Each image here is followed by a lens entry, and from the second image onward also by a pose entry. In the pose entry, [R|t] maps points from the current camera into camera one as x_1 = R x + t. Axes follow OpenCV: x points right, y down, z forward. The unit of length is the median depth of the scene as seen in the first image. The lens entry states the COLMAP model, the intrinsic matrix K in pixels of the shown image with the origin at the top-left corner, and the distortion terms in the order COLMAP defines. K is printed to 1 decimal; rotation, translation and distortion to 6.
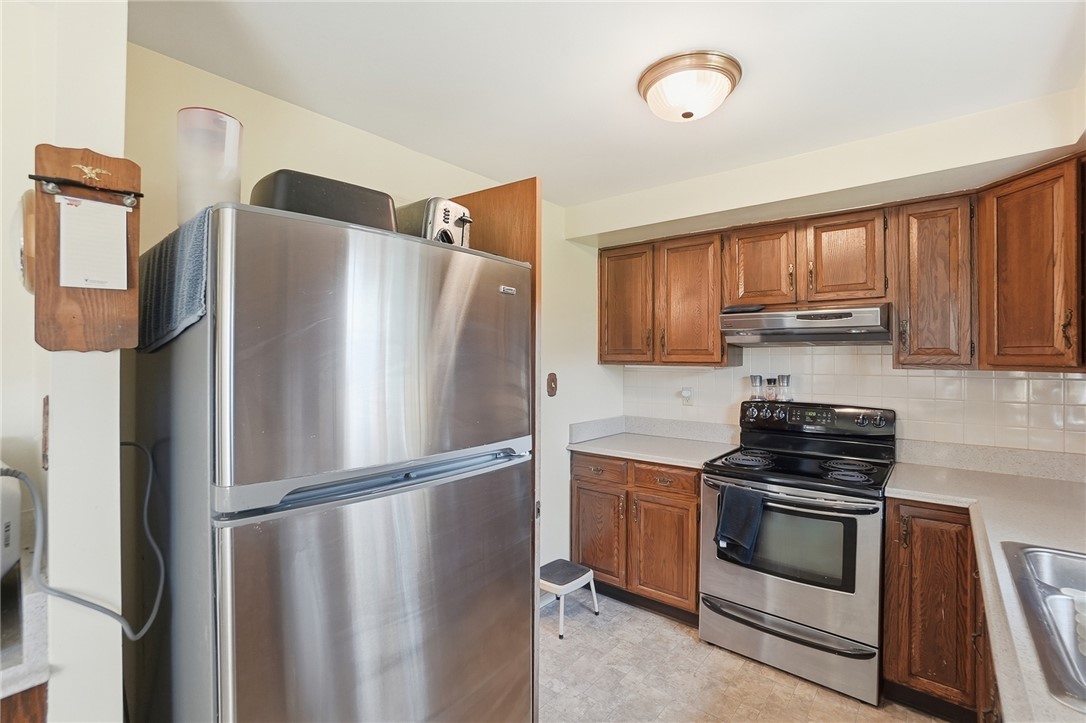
lens RADIAL K [[488.2, 0, 545.7], [0, 488.2, 363.3], [0, 0, 1]] dist [-0.061554, 0.030451]
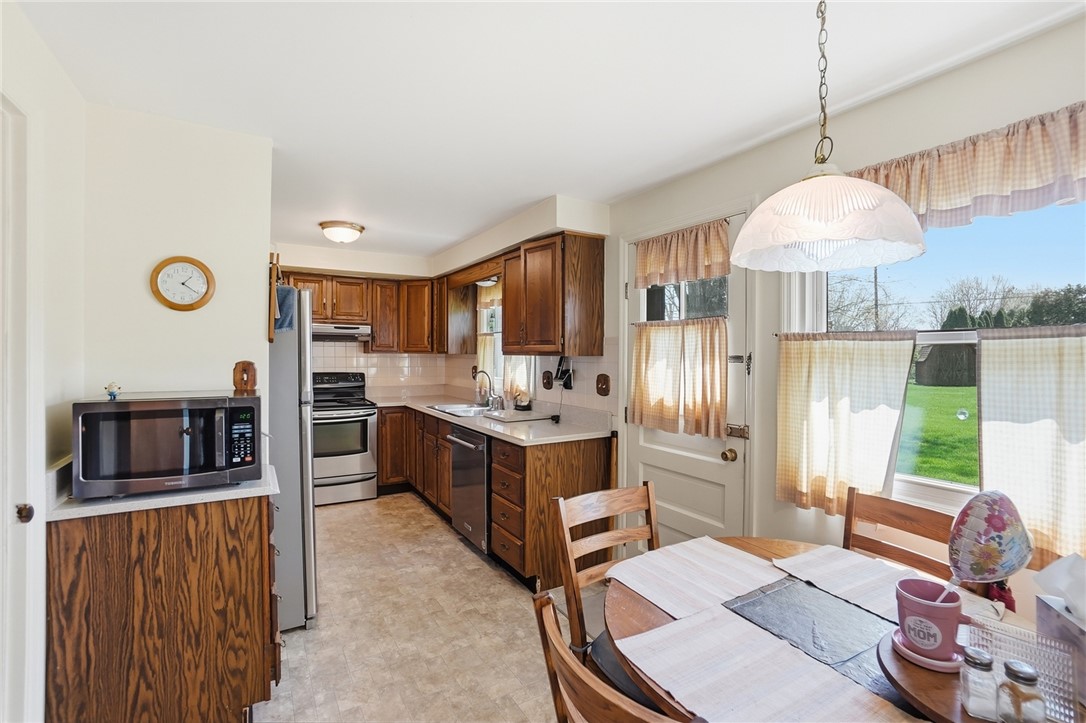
lens RADIAL K [[486.8, 0, 539.6], [0, 486.8, 354.5], [0, 0, 1]] dist [-0.059849, 0.030522]
pose [[0.337779, -0.003759, 0.941218, -1.052935], [0.000963, 0.999993, 0.003648, 0.010184], [-0.941225, -0.000326, 0.337781, -0.467467]]
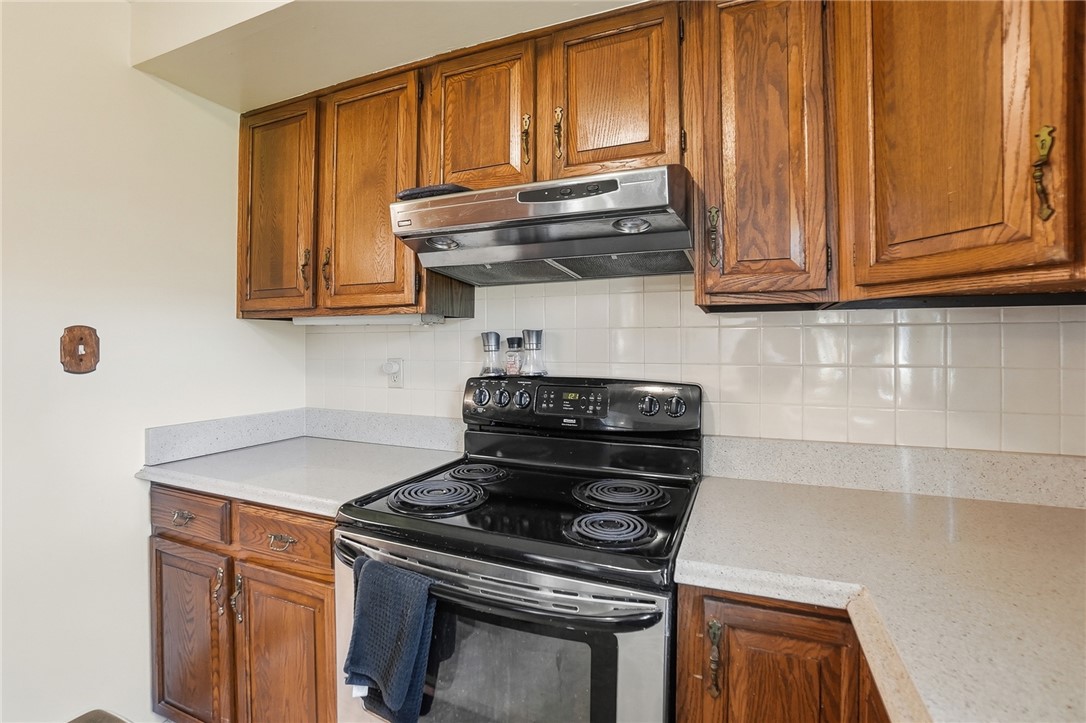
lens RADIAL K [[486.8, 0, 539.6], [0, 486.8, 354.5], [0, 0, 1]] dist [-0.059849, 0.030522]
pose [[0.957006, -0.003147, 0.290049, 0.395232], [0.002691, 0.999994, 0.001969, 0.061638], [-0.290054, -0.001104, 0.957010, 0.520985]]
